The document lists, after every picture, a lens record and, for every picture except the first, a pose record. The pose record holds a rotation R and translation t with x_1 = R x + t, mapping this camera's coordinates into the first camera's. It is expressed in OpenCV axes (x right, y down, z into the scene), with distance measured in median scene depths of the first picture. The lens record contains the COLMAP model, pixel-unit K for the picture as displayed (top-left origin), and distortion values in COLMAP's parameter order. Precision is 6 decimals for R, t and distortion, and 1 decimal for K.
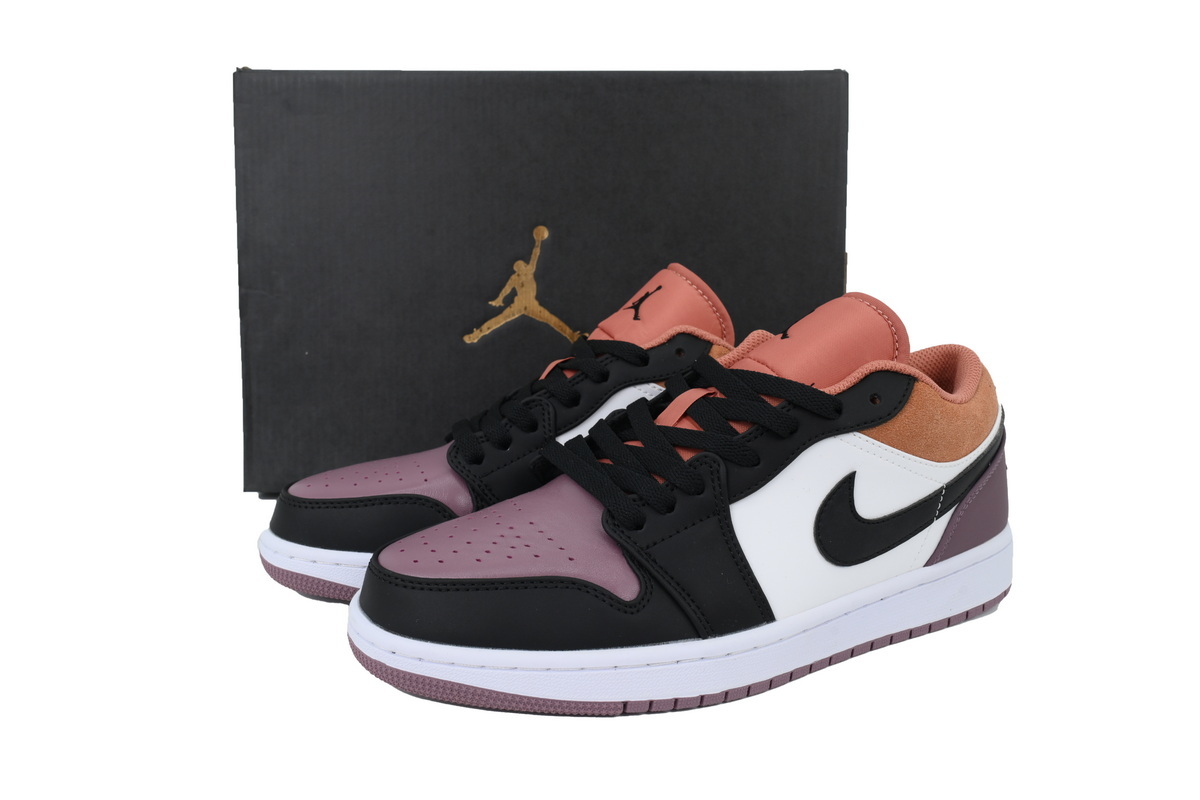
lens RADIAL K [[1118.0, 0, 600.0], [0, 1118.0, 400.0], [0, 0, 1]] dist [0.004713, 0.002176]
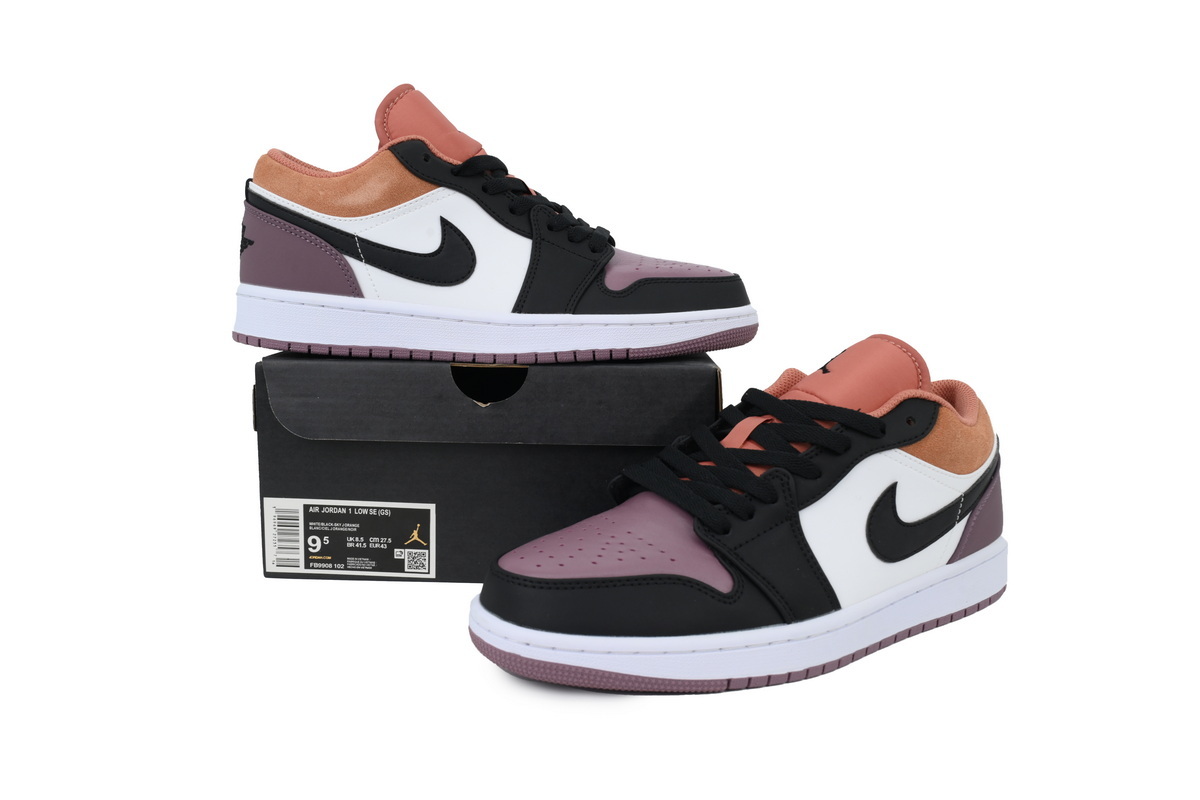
lens RADIAL K [[1118.0, 0, 600.0], [0, 1118.0, 400.0], [0, 0, 1]] dist [0.004713, 0.002176]
pose [[0.992763, -0.010697, 0.119614, -0.230998], [0.018005, 0.998025, -0.060185, 0.043455], [-0.118734, 0.061903, 0.990995, -0.149359]]
